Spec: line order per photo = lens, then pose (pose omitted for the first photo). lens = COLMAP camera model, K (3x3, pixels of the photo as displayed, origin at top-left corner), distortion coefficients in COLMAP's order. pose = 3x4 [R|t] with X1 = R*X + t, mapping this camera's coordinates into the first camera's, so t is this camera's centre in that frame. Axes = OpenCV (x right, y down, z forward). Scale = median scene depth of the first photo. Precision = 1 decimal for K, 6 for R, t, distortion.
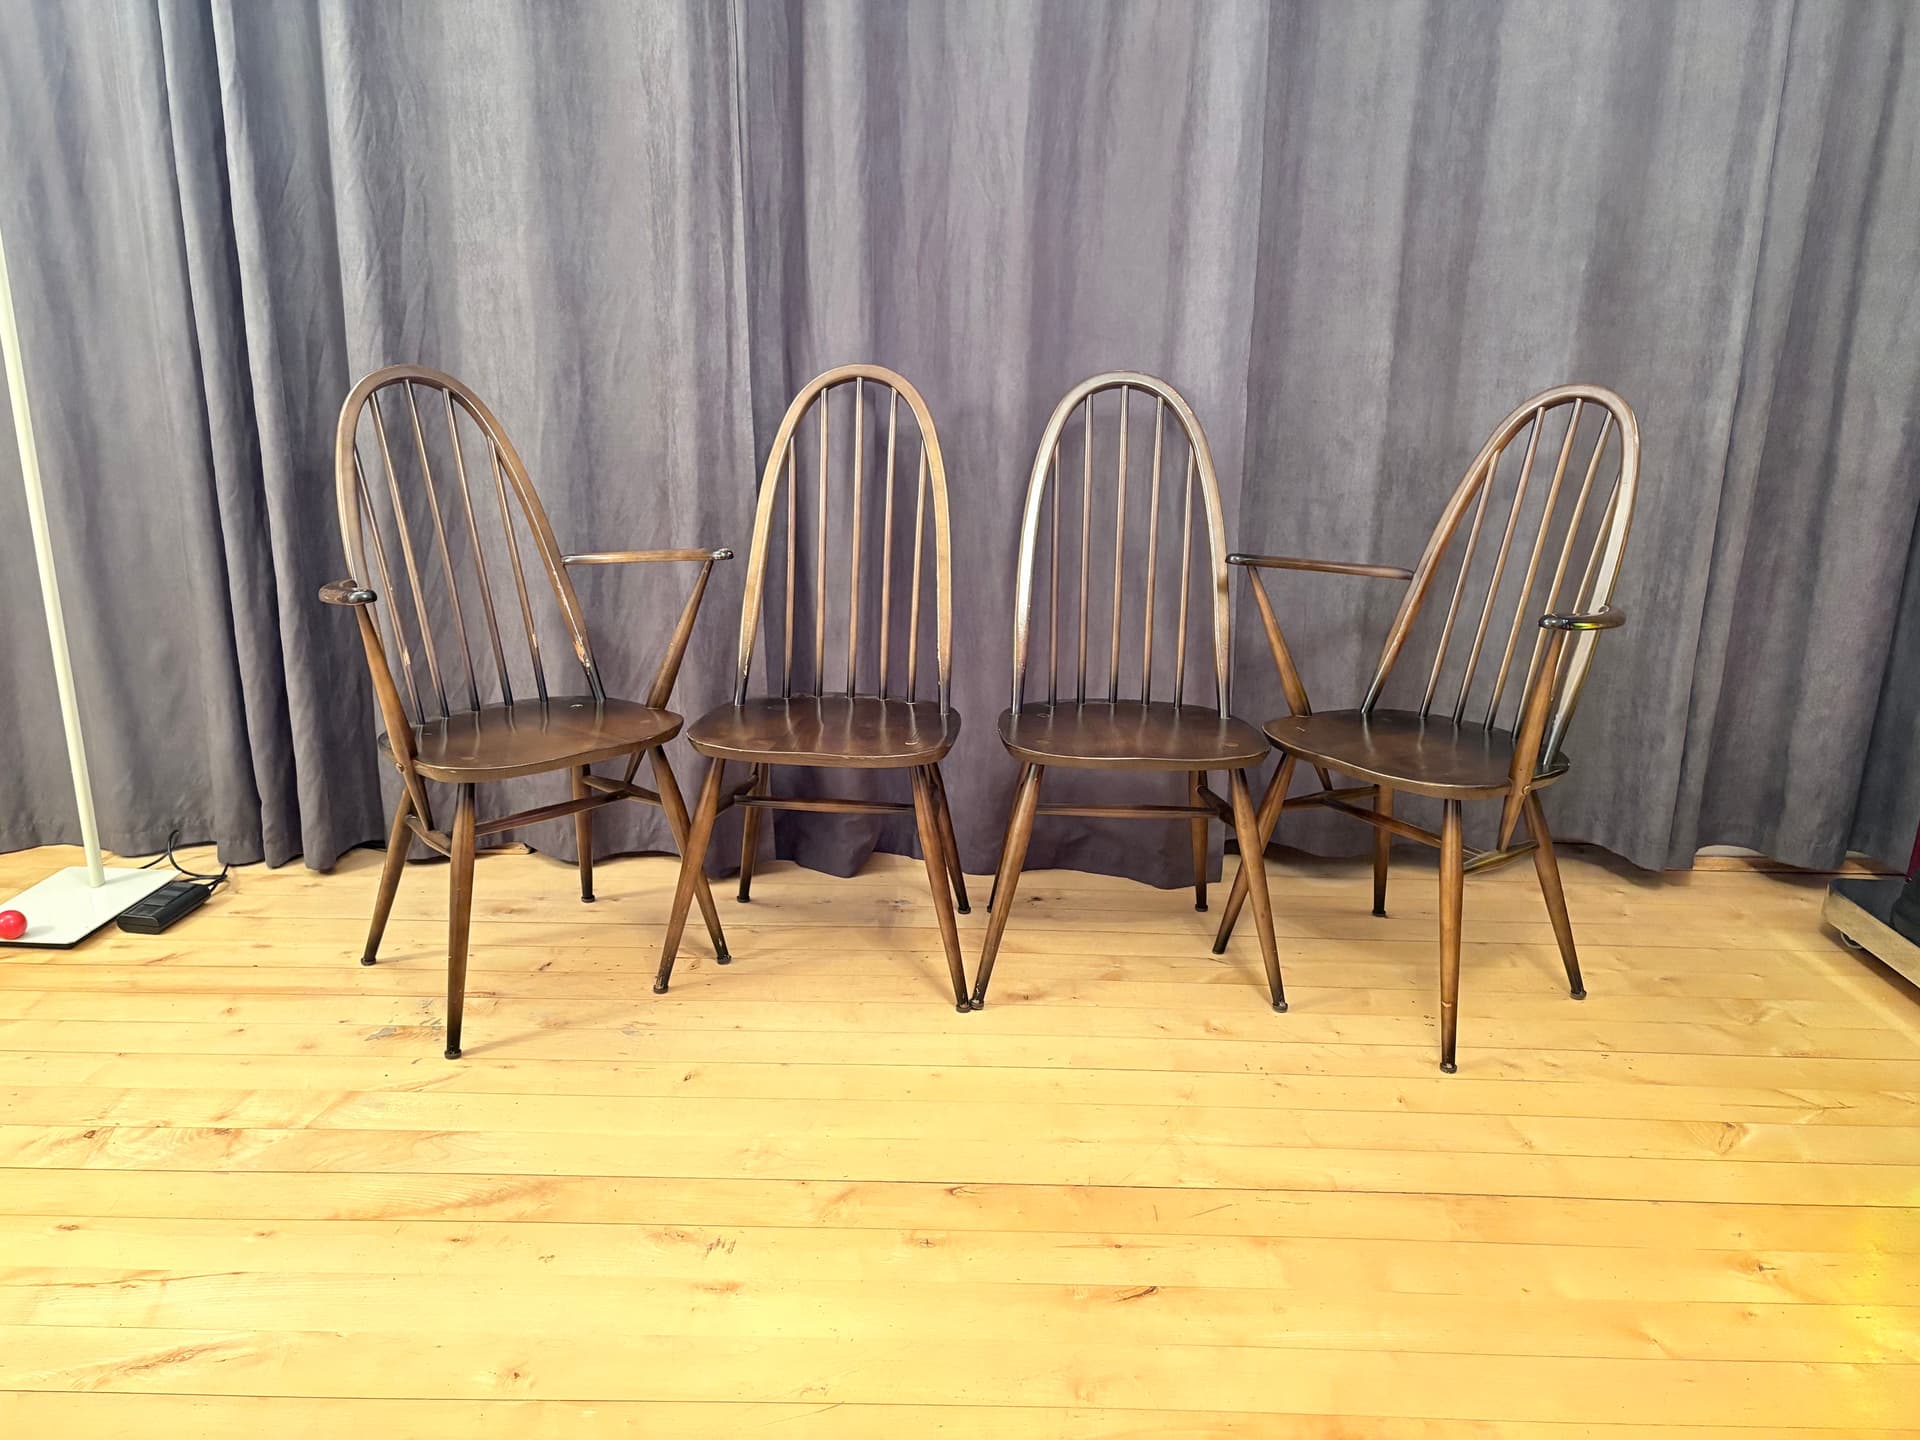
lens RADIAL K [[1458.9, 0, 957.4], [0, 1458.9, 724.4], [0, 0, 1]] dist [0.044631, -0.045180]
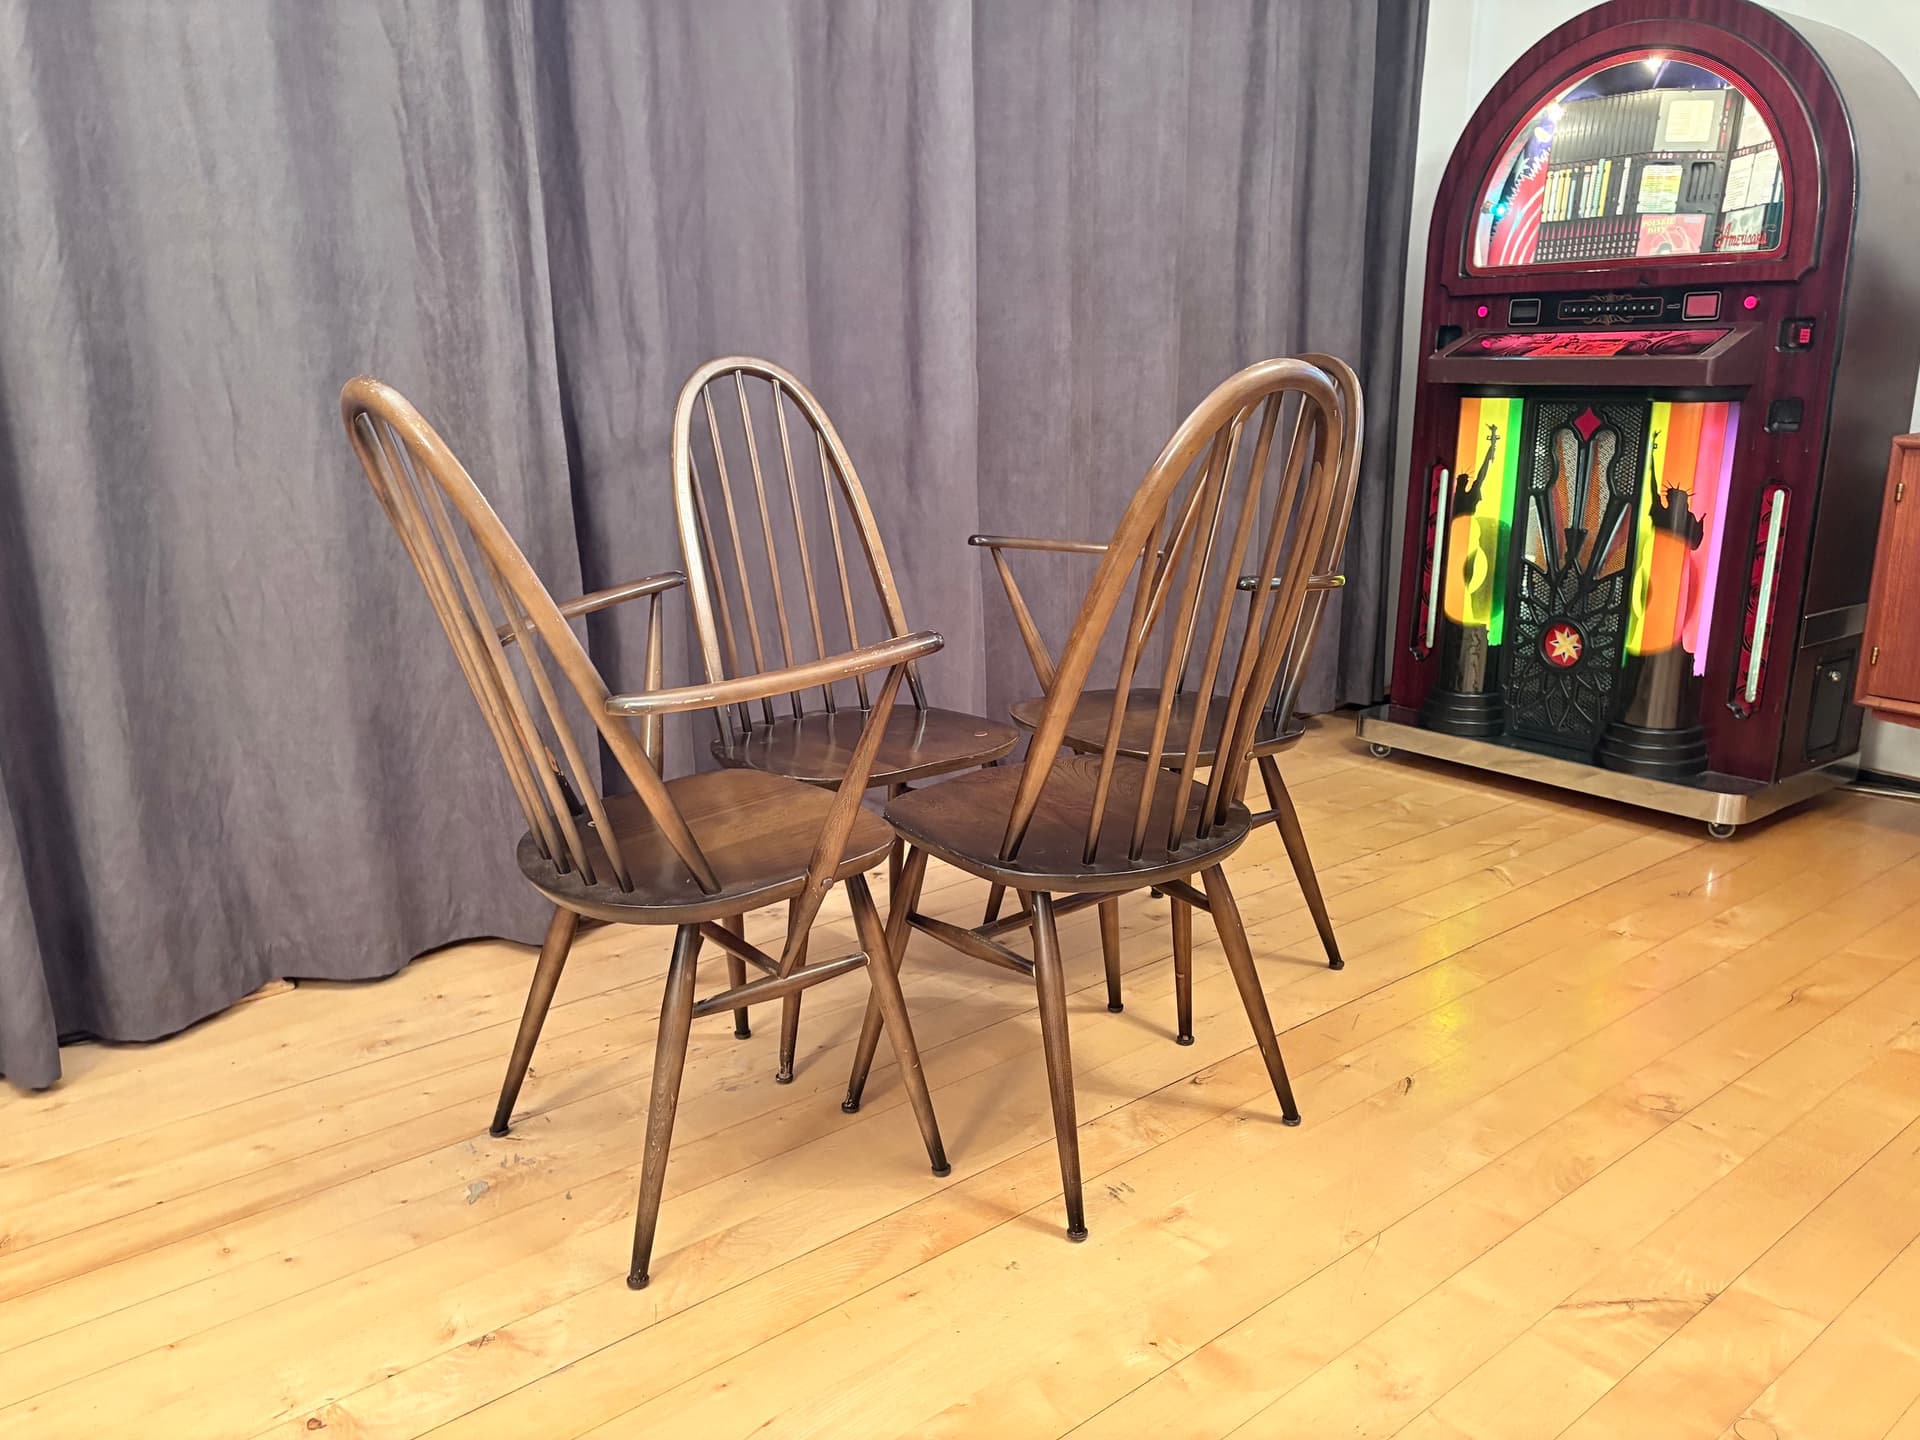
lens RADIAL K [[1458.9, 0, 955.6], [0, 1458.9, 737.0], [0, 0, 1]] dist [0.044631, -0.045180]
pose [[0.767323, -0.188555, 0.612913, -0.552362], [0.195901, 0.979027, 0.055932, -0.022795], [-0.610604, 0.077153, 0.788169, 0.161386]]
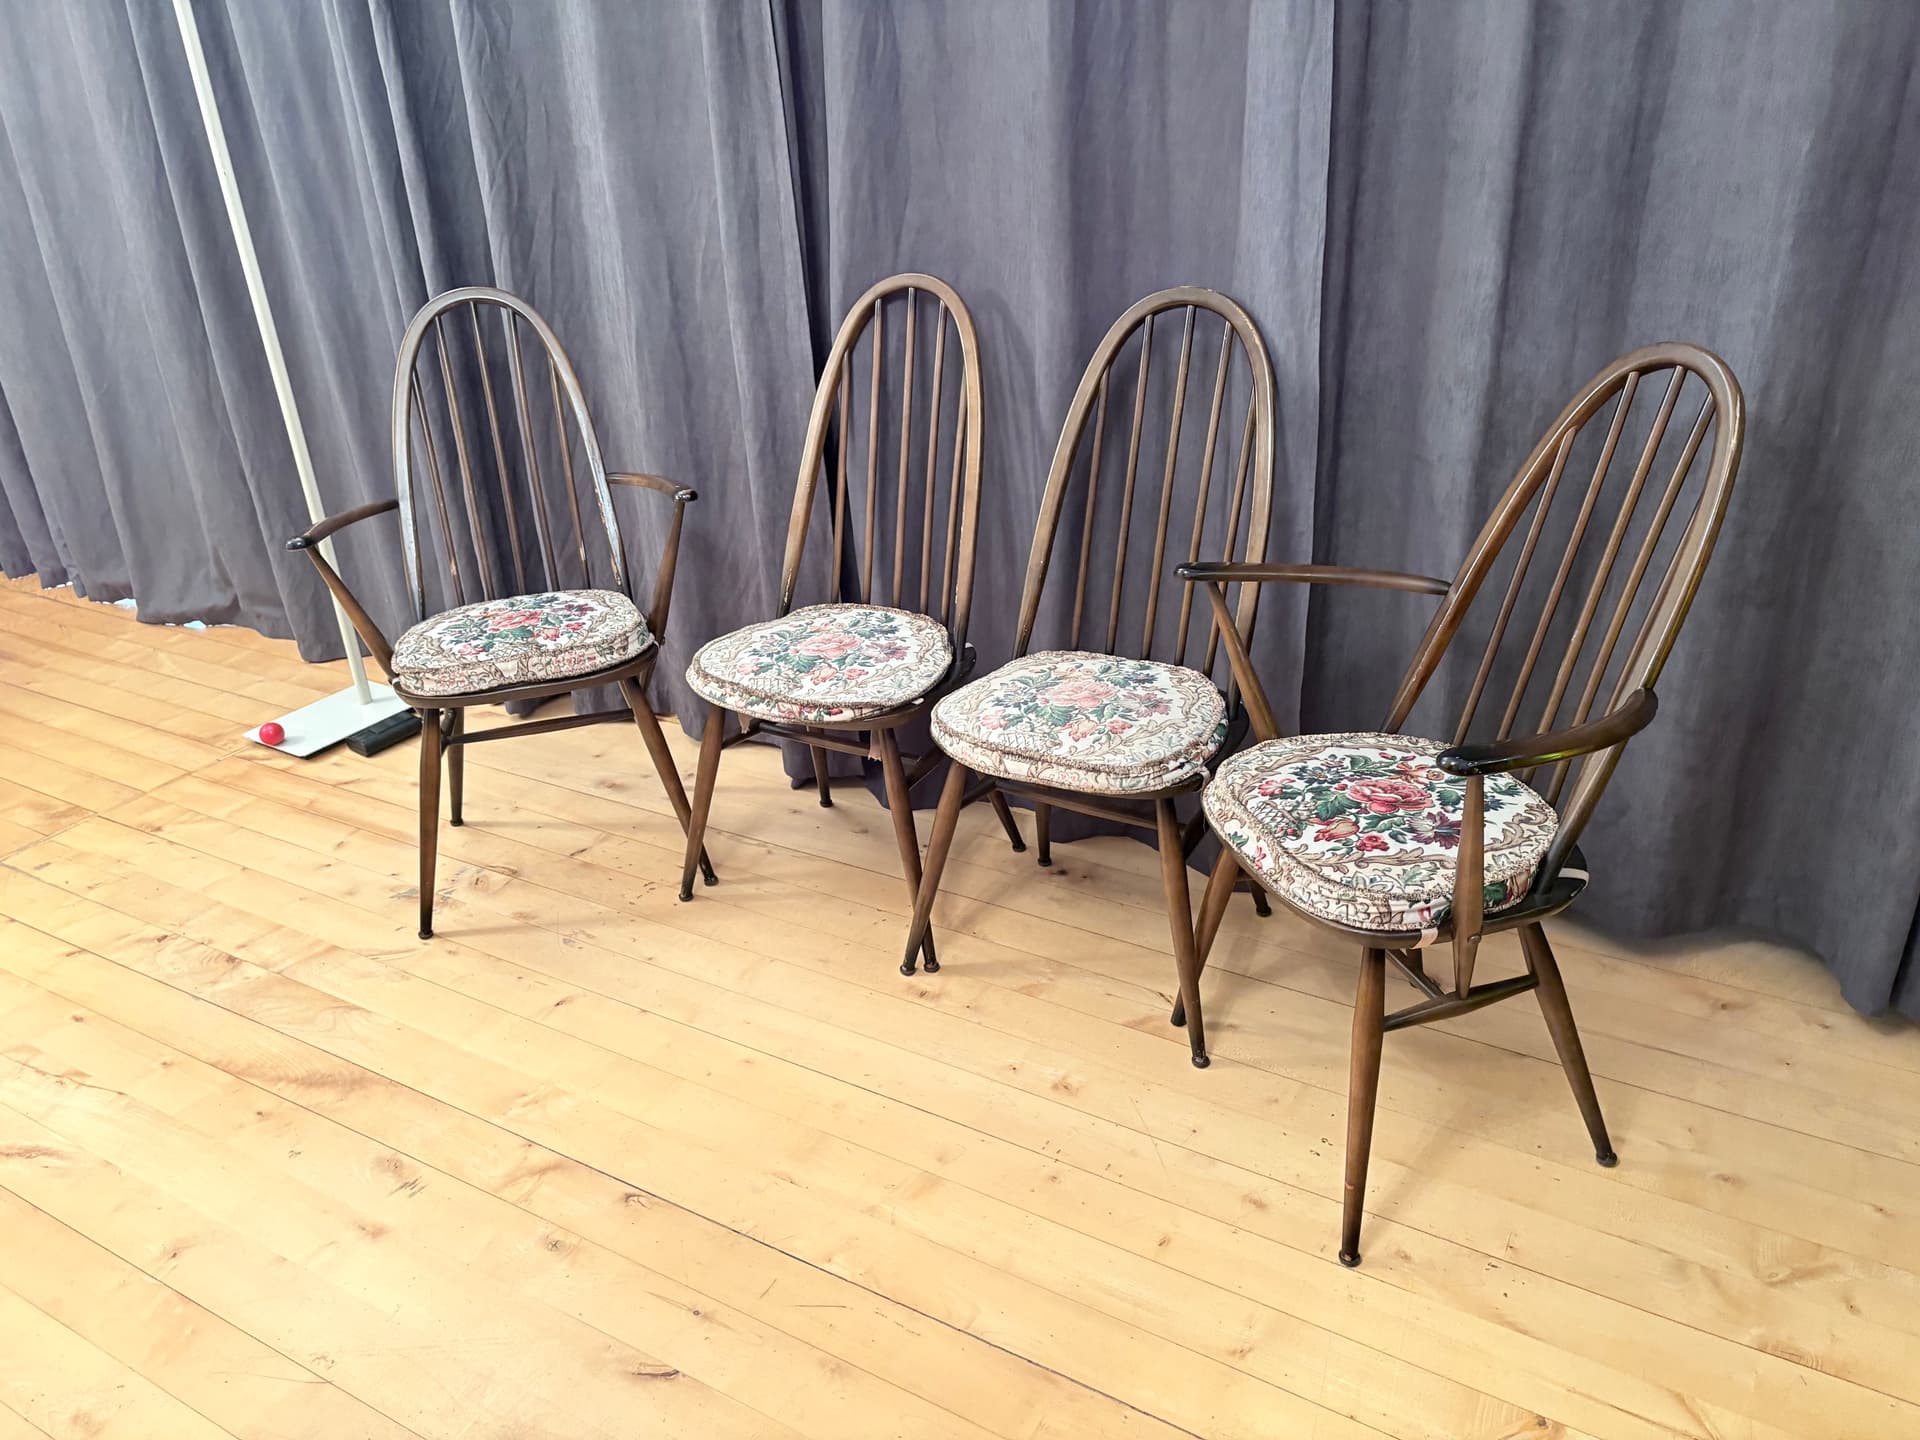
lens RADIAL K [[1458.9, 0, 944.9], [0, 1458.9, 729.9], [0, 0, 1]] dist [0.044631, -0.045180]
pose [[0.861167, 0.163280, -0.481385, 0.450302], [-0.072048, 0.976653, 0.202380, -0.160203], [0.503191, -0.139600, 0.852825, 0.205725]]
